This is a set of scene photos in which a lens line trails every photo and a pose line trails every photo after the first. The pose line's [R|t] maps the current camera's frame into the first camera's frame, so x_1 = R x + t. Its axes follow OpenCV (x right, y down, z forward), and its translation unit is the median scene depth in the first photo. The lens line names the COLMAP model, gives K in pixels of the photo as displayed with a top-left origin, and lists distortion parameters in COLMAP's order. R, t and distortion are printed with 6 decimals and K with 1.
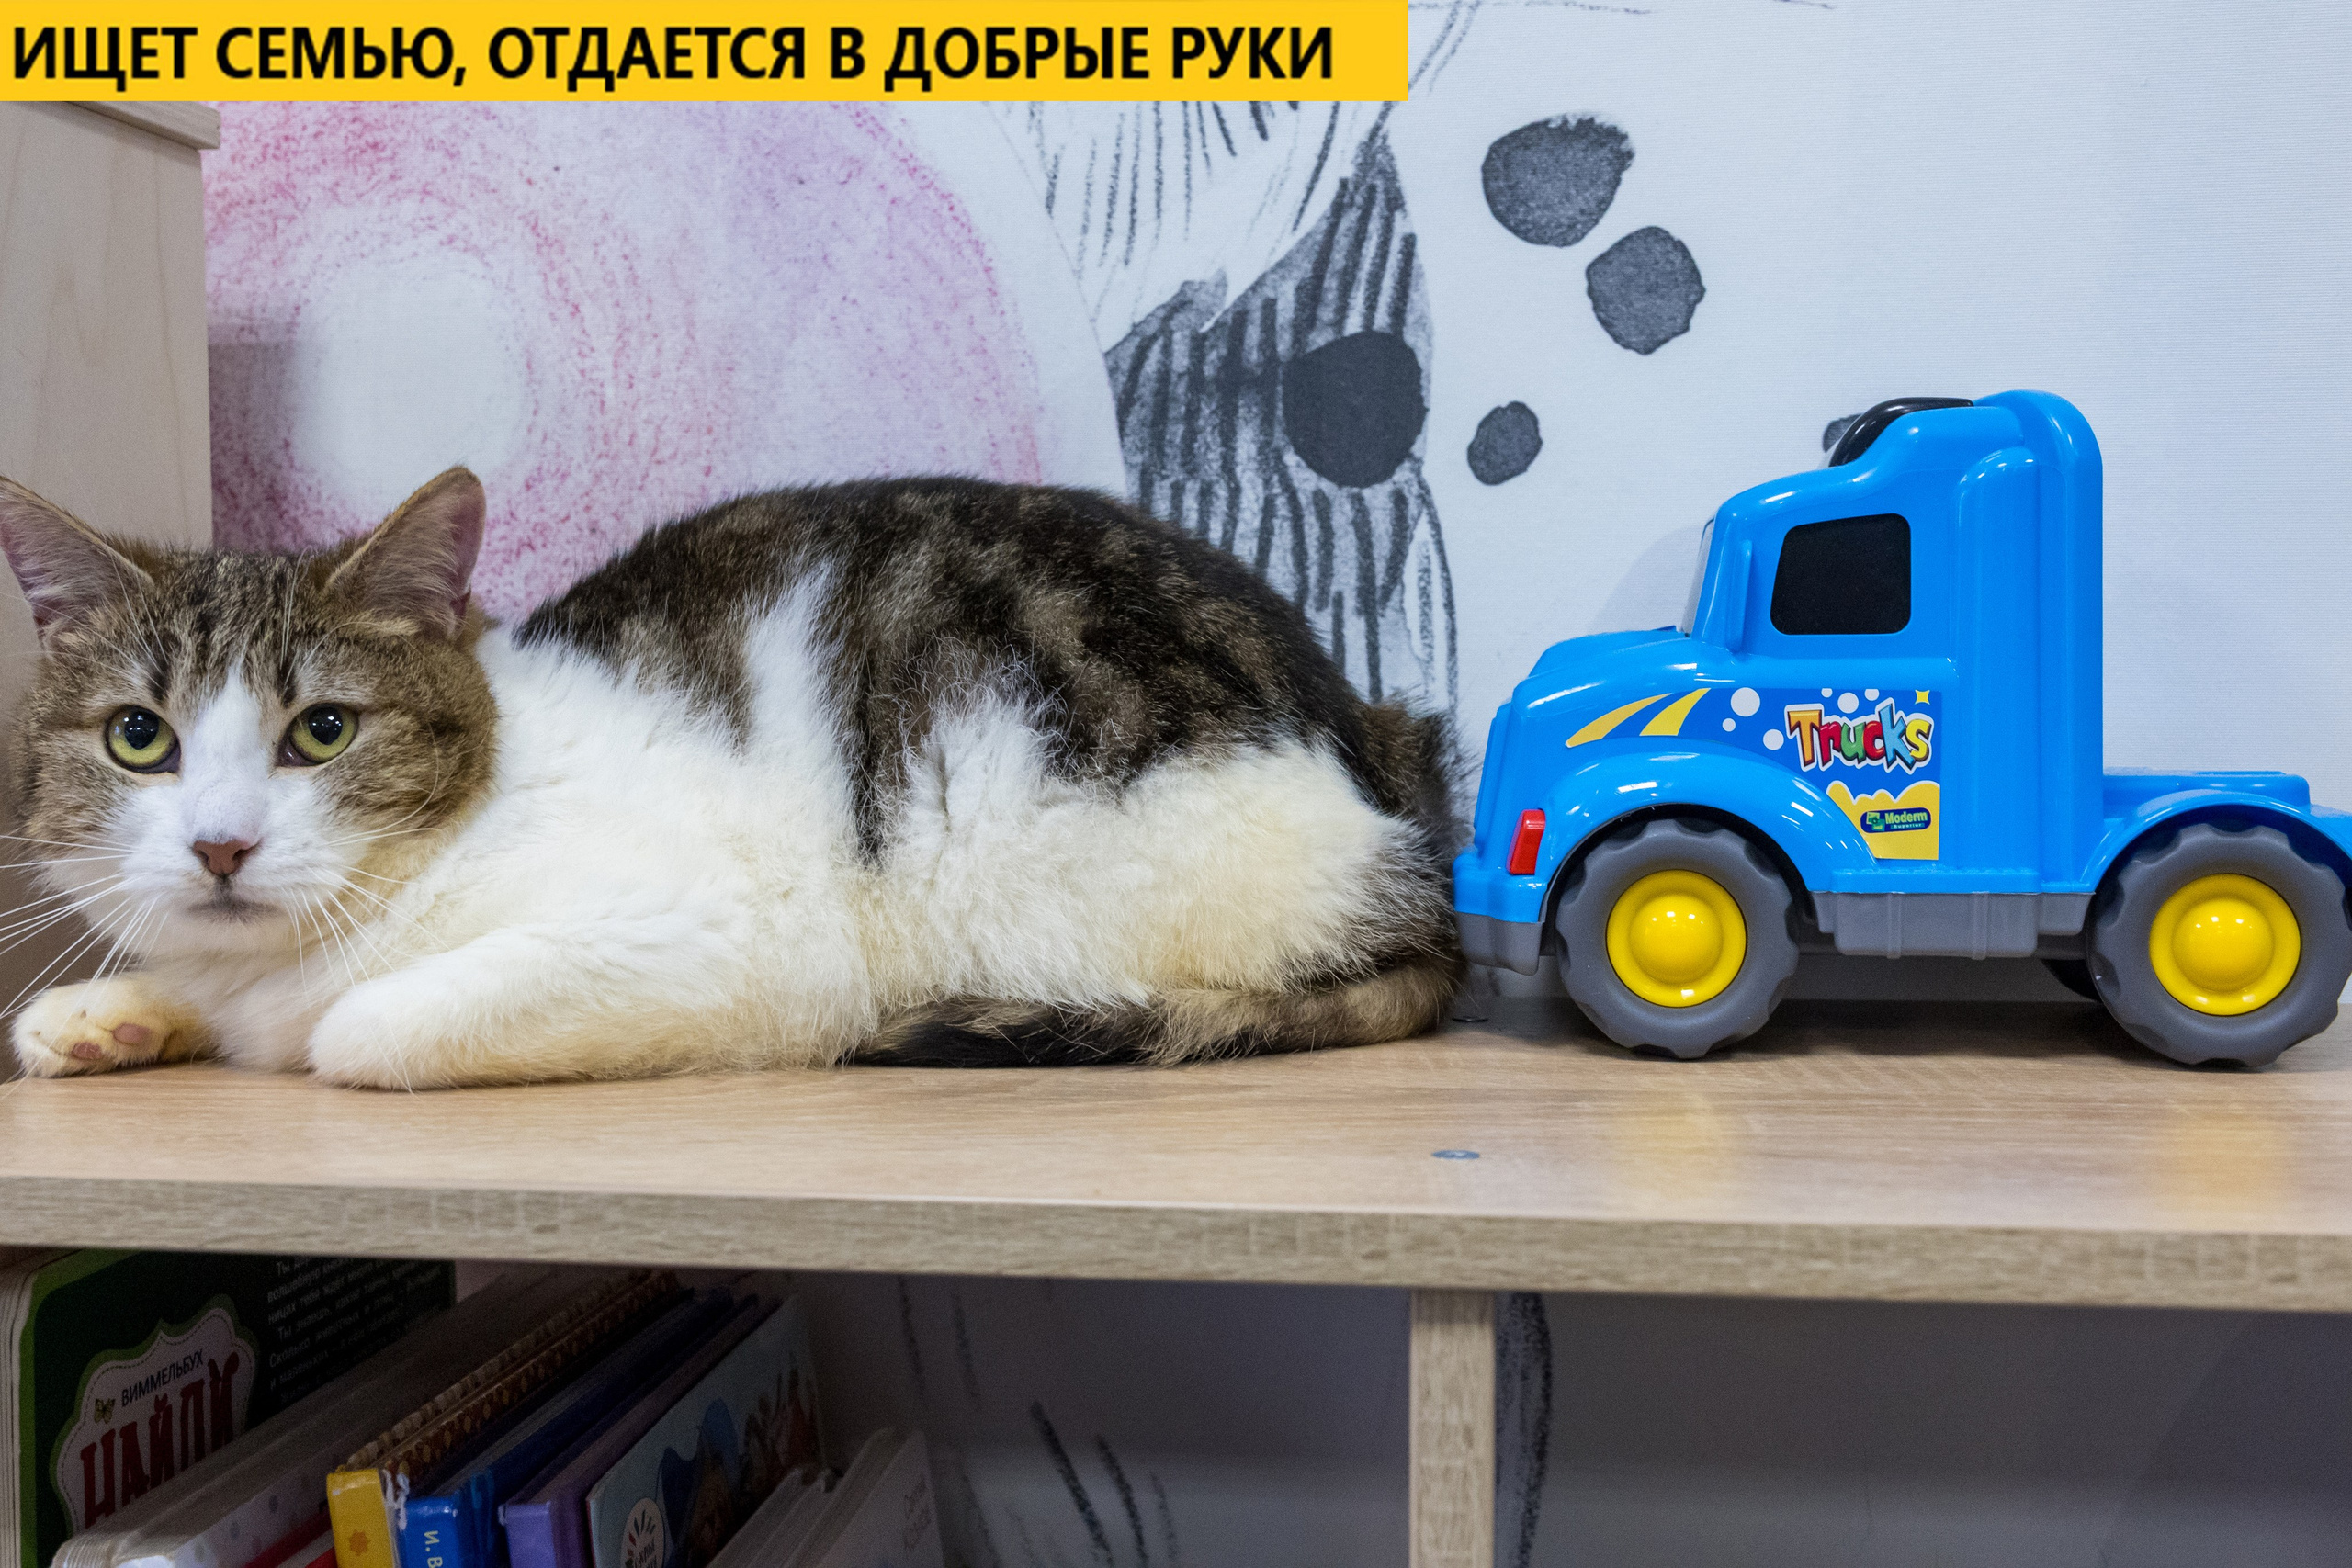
lens RADIAL K [[2597.7, 0, 1139.0], [0, 2597.7, 789.9], [0, 0, 1]] dist [0.001966, 0.027360]
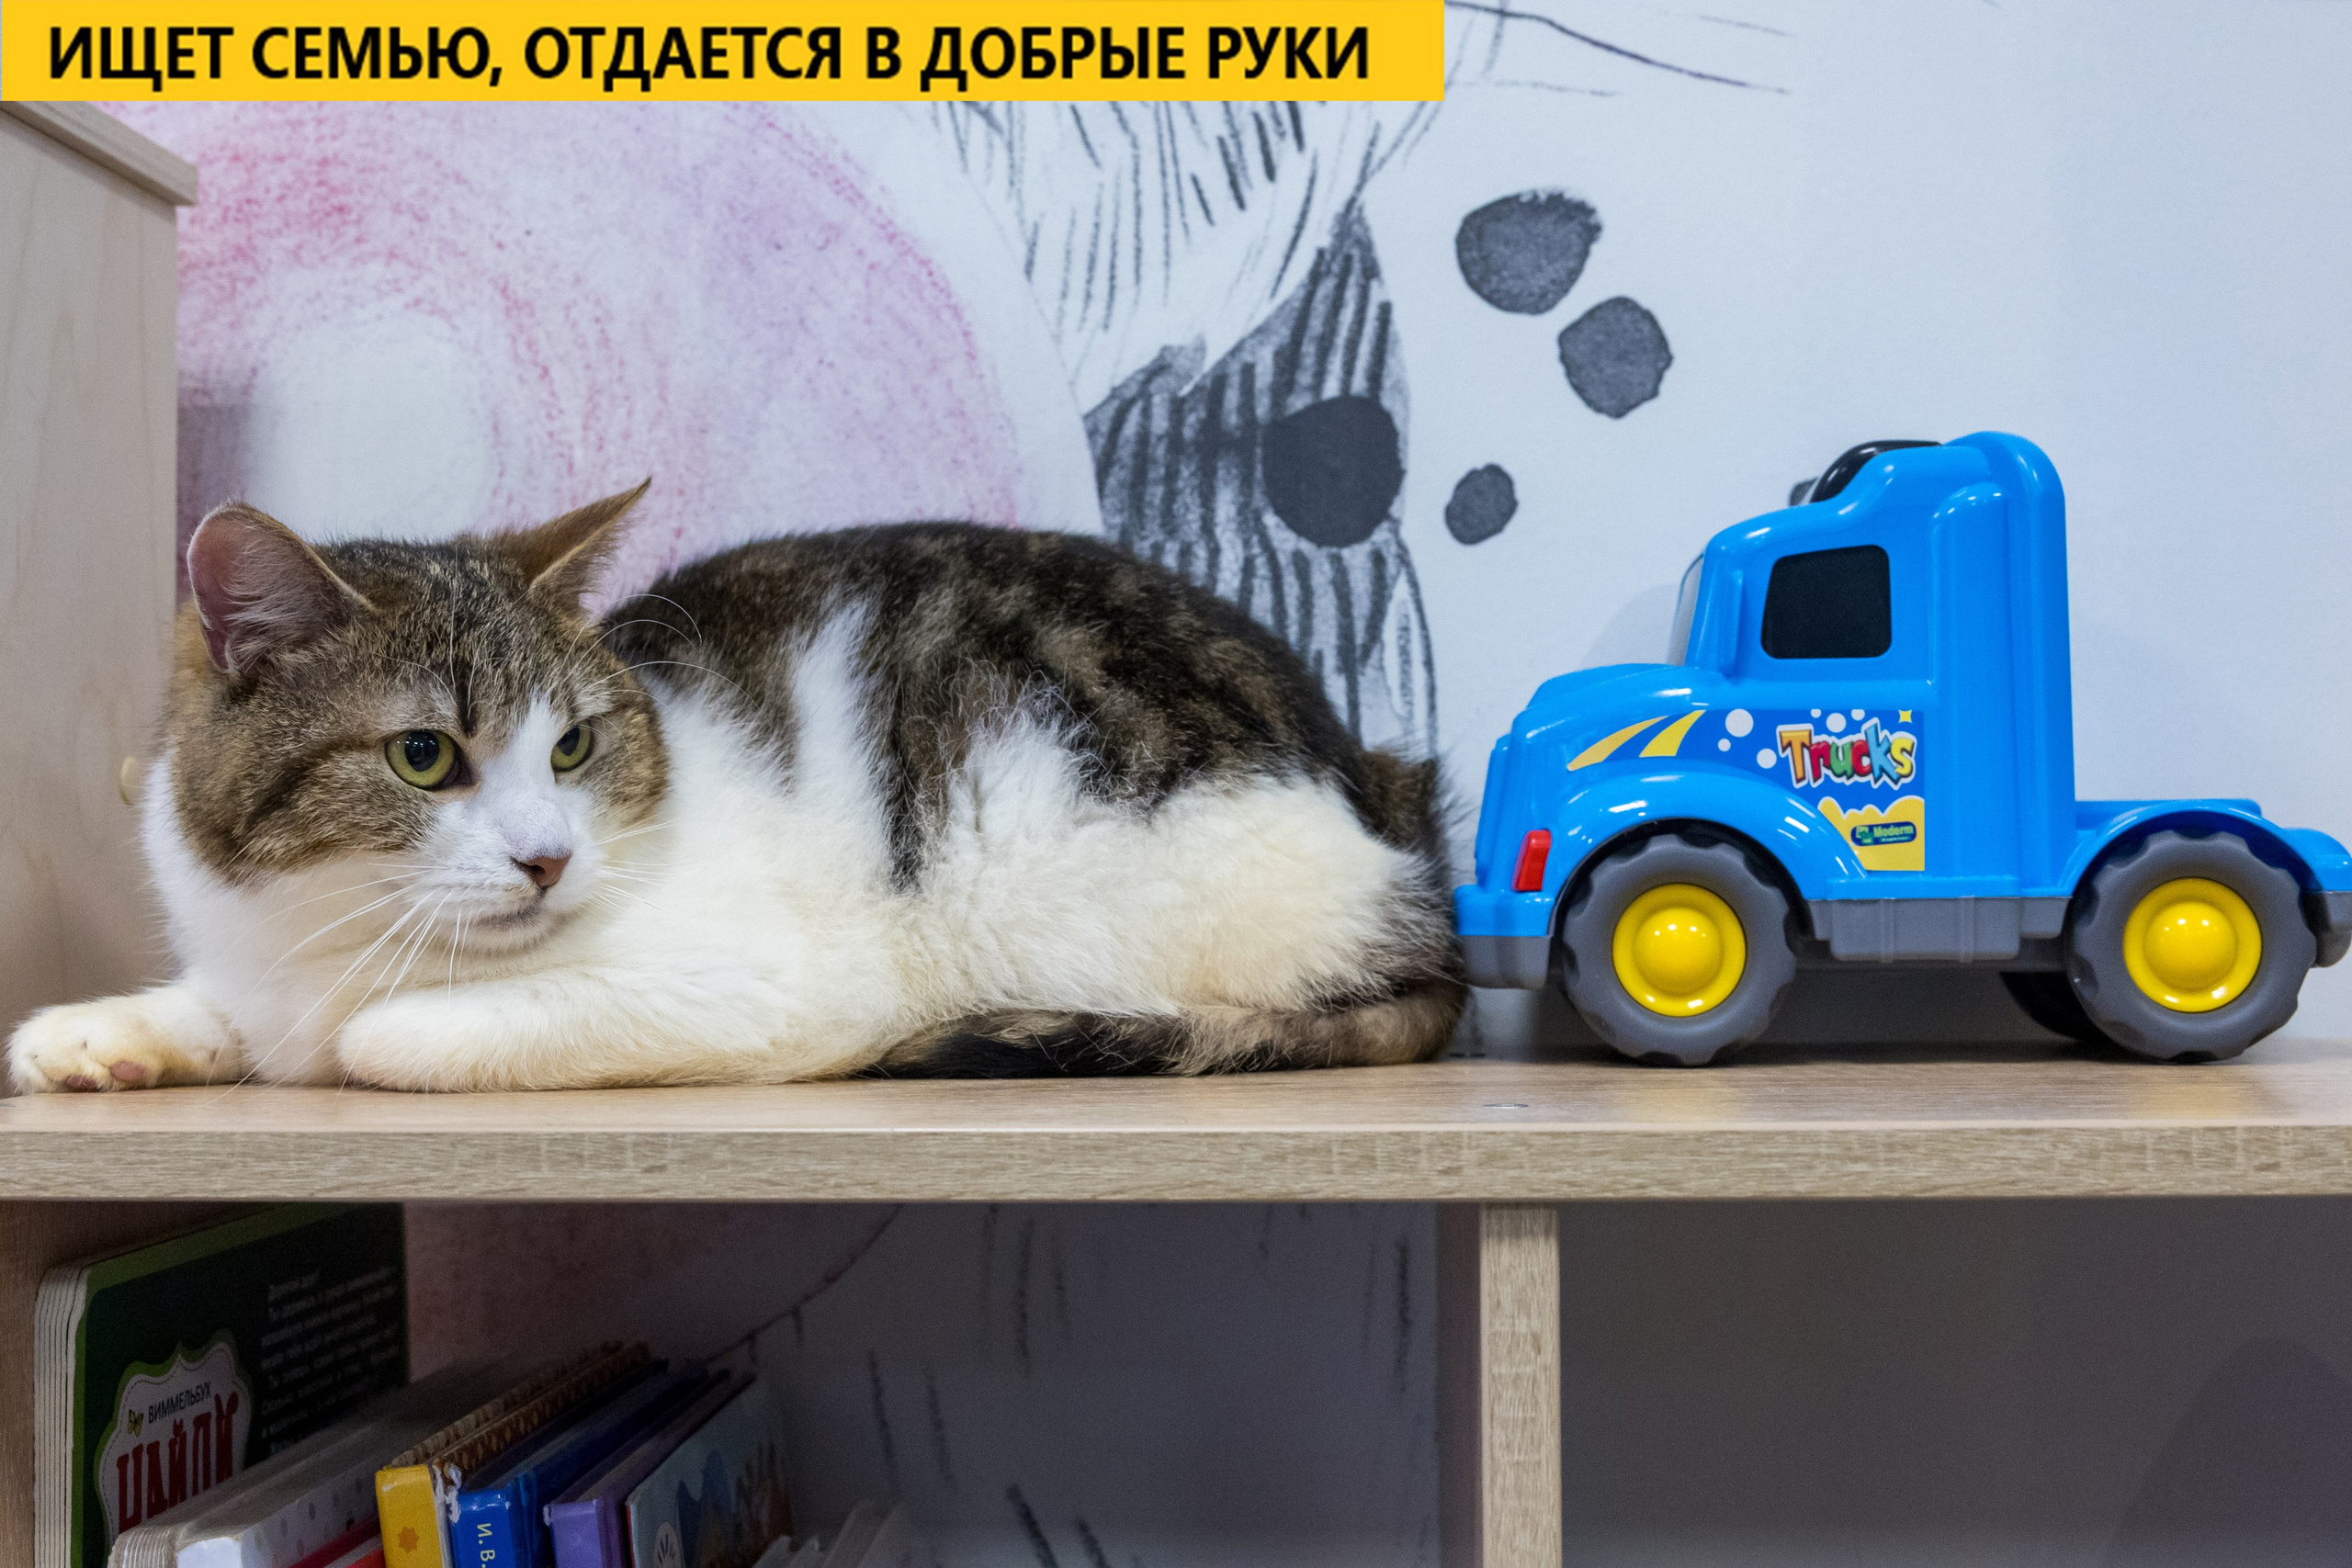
lens RADIAL K [[3006.7, 0, 1138.2], [0, 3006.7, 784.3], [0, 0, 1]] dist [-0.028413, 0.064251]
pose [[0.997190, 0.000519, 0.074917, -0.097067], [0.006325, 0.995823, -0.091088, 0.098095], [-0.074651, 0.091306, 0.993021, -0.177331]]
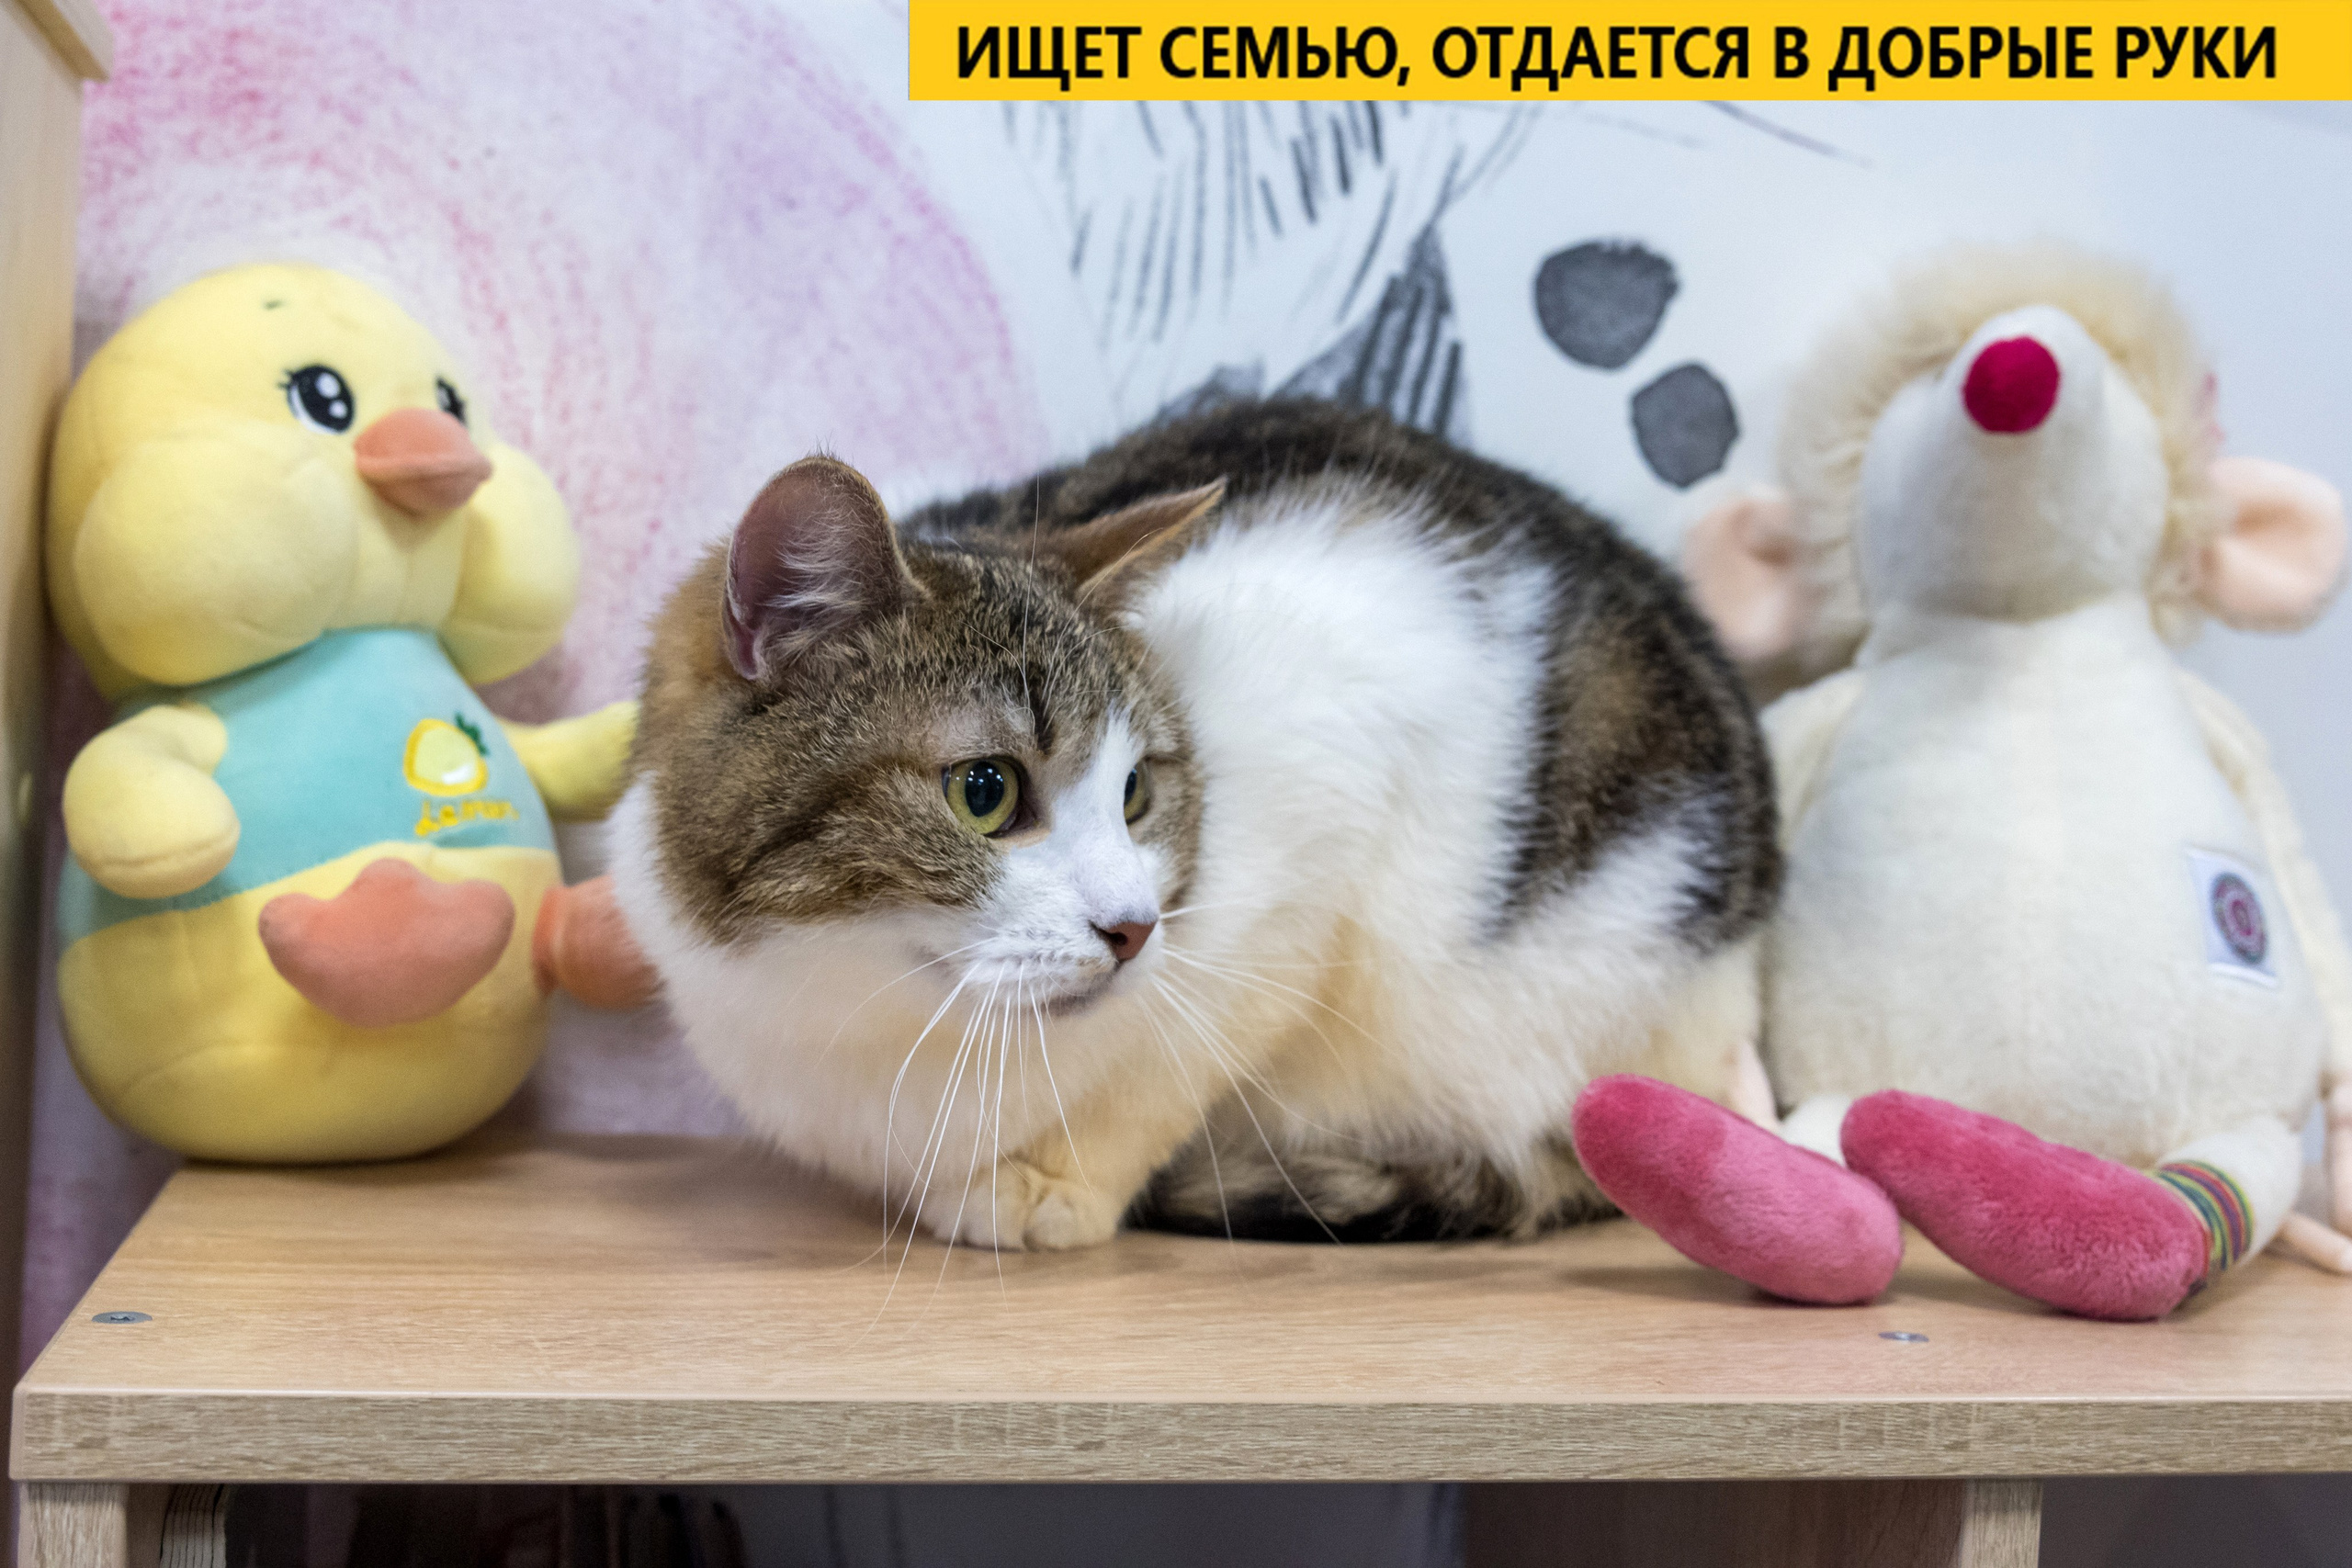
lens RADIAL K [[2944.1, 0, 1169.7], [0, 2944.1, 777.8], [0, 0, 1]] dist [-0.028770, 0.022016]
pose [[0.931570, 0.049519, 0.360174, -0.442497], [-0.039256, 0.998589, -0.035760, -0.015717], [-0.361437, 0.019174, 0.932200, 0.052765]]
